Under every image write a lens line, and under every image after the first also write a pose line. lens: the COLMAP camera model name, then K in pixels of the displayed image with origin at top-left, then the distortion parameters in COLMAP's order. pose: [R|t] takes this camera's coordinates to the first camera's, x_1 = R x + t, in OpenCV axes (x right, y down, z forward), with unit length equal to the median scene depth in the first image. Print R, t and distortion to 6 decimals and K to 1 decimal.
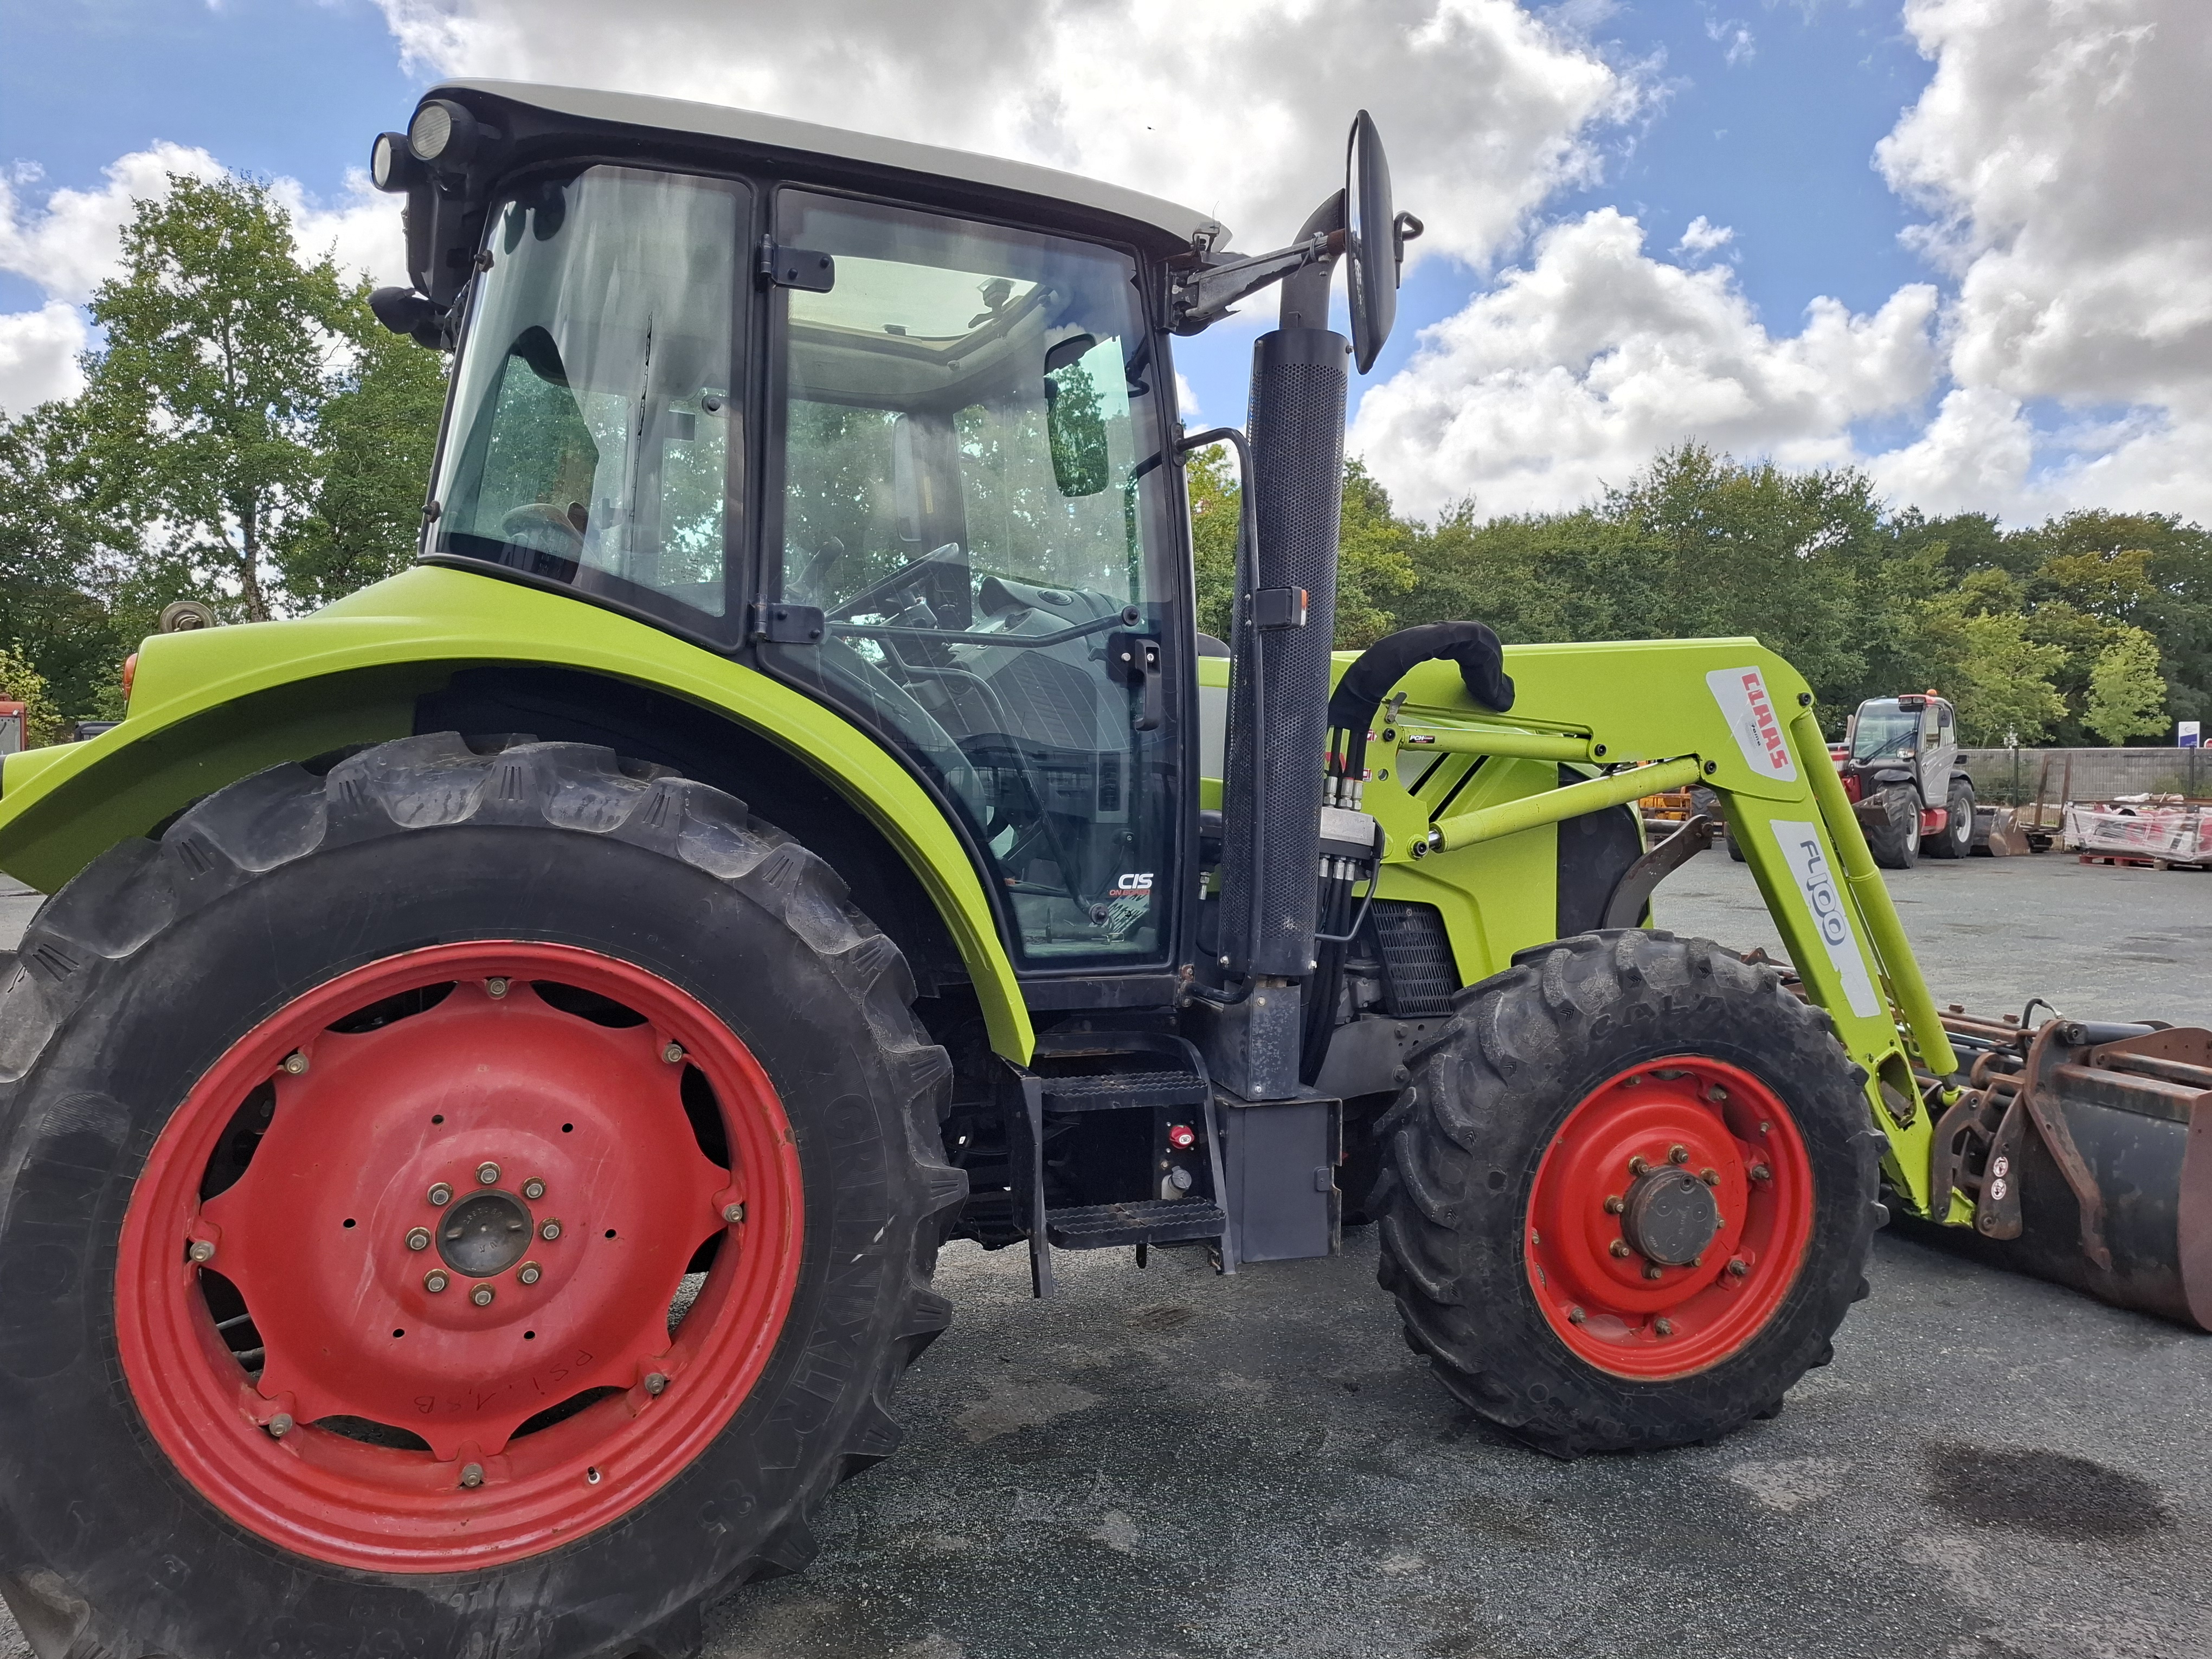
lens RADIAL K [[1584.8, 0, 1122.7], [0, 1584.8, 830.3], [0, 0, 1]] dist [0.058098, -0.061888]
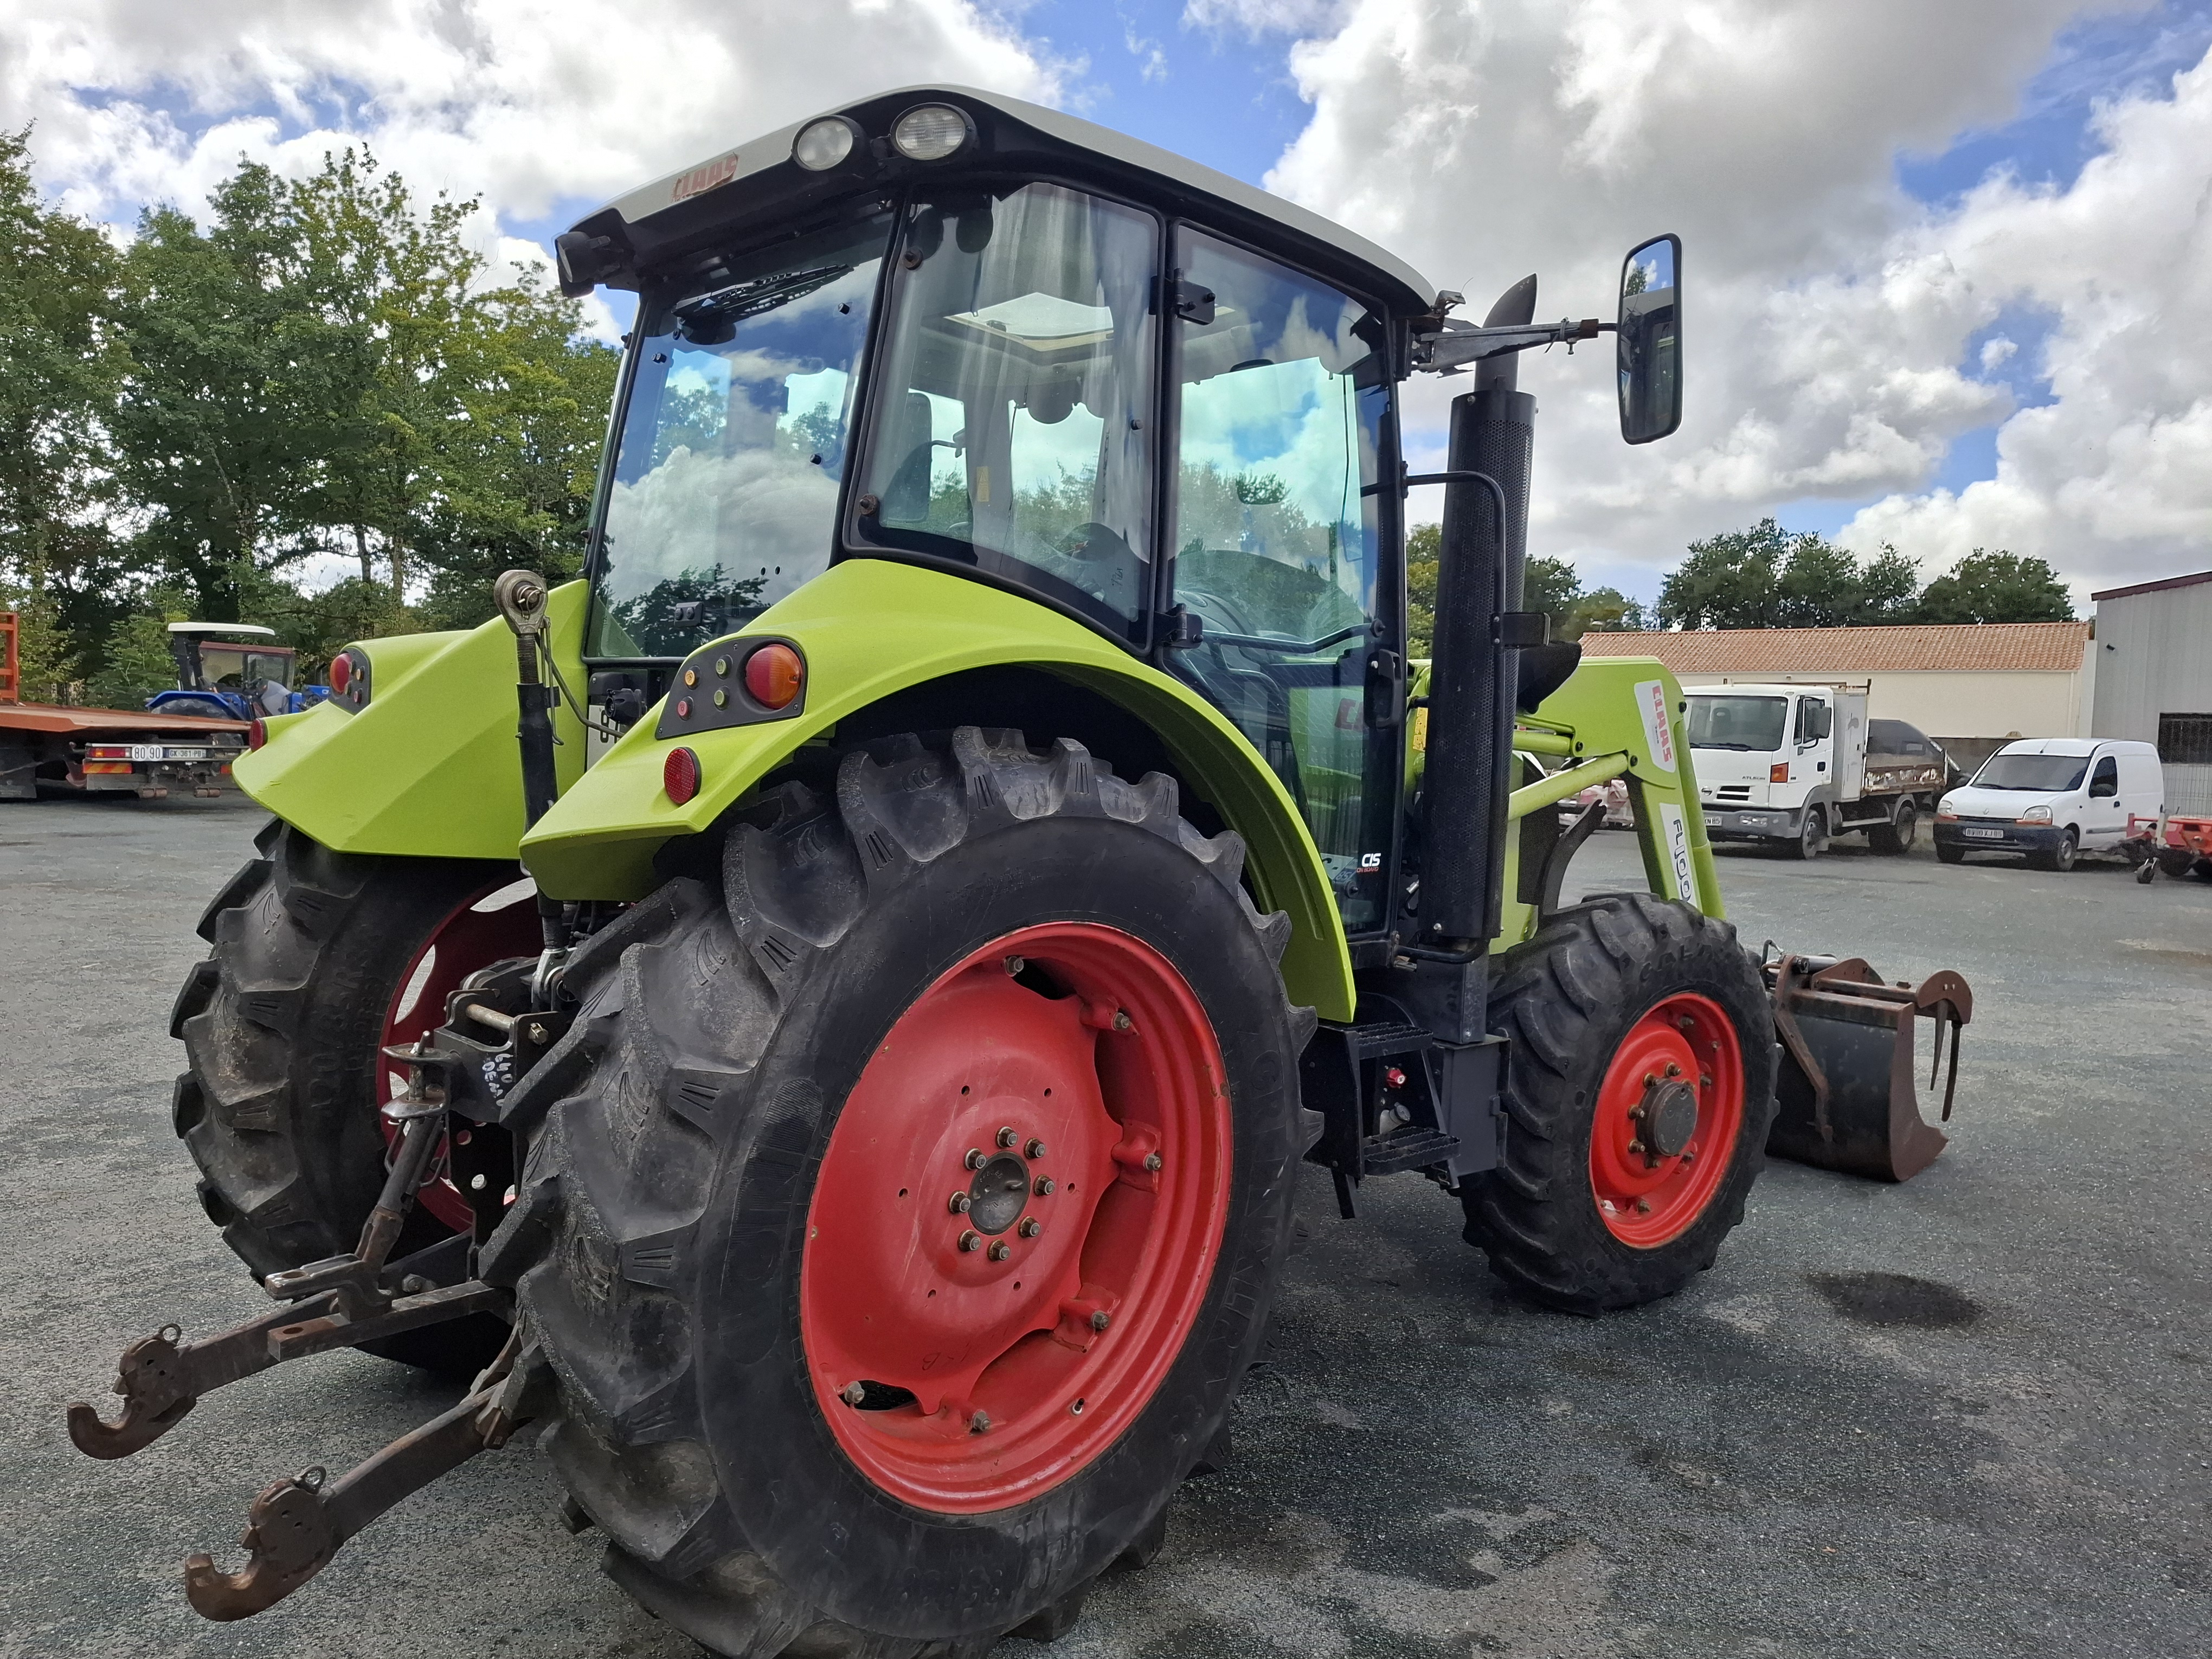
lens RADIAL K [[1584.8, 0, 1118.8], [0, 1584.8, 843.9], [0, 0, 1]] dist [0.058098, -0.061888]
pose [[0.928477, -0.004728, 0.371359, -0.554906], [-0.007343, 0.999490, 0.031084, -0.012854], [-0.371316, -0.031588, 0.927969, -0.007434]]
